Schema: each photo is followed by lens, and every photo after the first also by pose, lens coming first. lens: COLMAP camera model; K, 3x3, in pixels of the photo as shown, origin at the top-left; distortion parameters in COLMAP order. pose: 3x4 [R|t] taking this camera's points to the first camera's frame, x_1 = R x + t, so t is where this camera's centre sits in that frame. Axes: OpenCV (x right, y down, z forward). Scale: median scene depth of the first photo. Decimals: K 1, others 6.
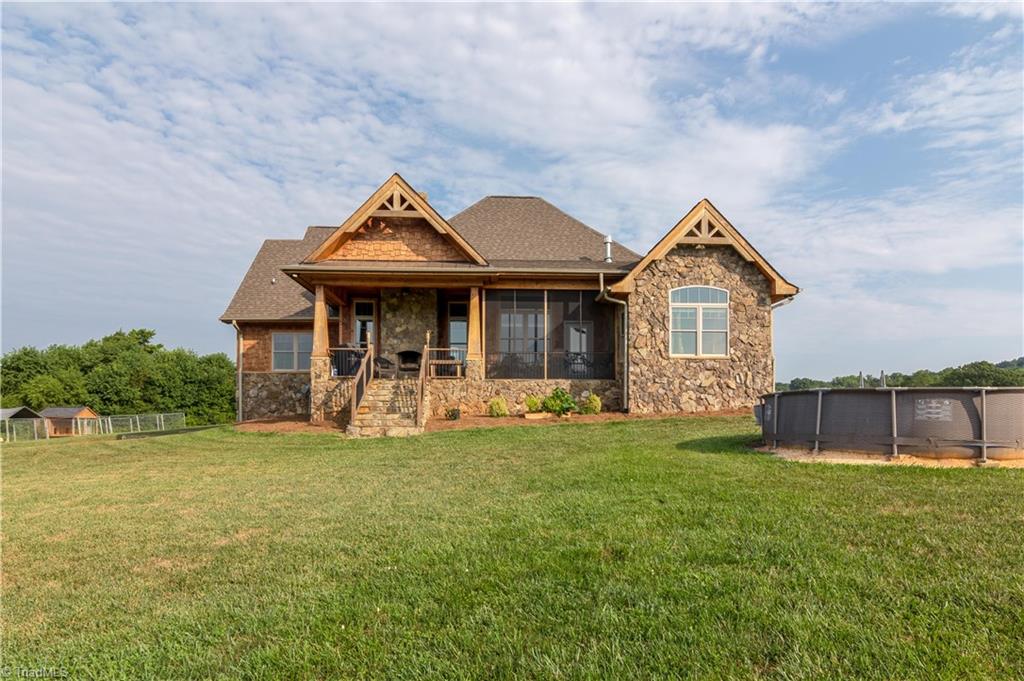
lens RADIAL K [[453.0, 0, 512.5], [0, 453.0, 357.3], [0, 0, 1]] dist [-0.002753, -0.000040]
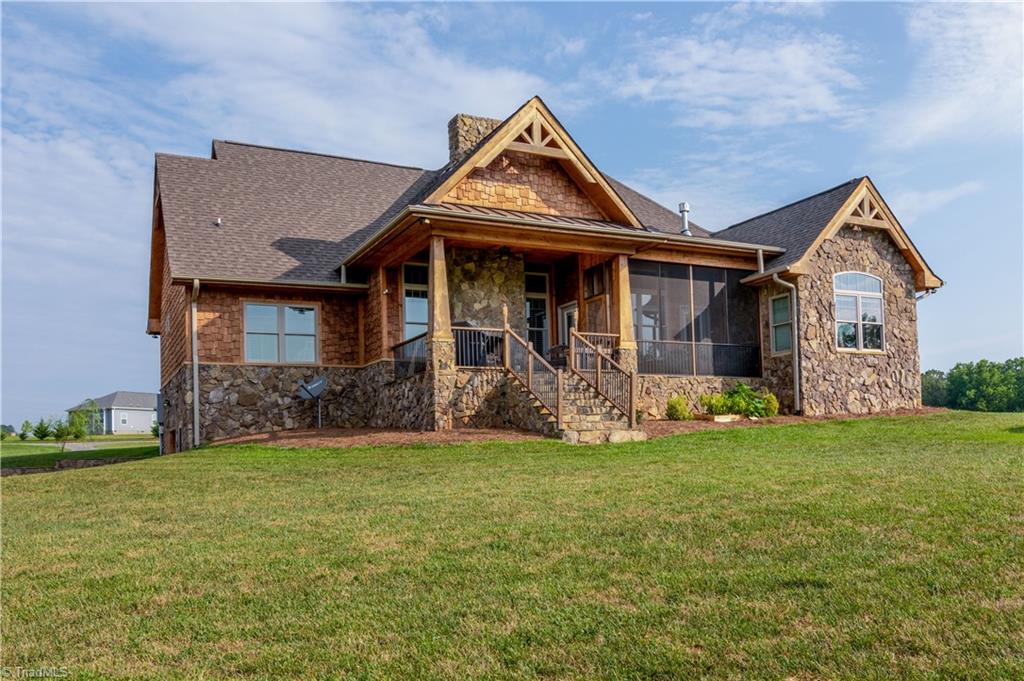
lens RADIAL K [[653.9, 0, 512.4], [0, 653.9, 341.0], [0, 0, 1]] dist [0.003922, 0.000124]
pose [[0.946679, 0.029699, 0.320808, -0.632639], [-0.018297, 0.999091, -0.038500, 0.039135], [-0.321659, 0.030578, 0.946362, 0.005249]]
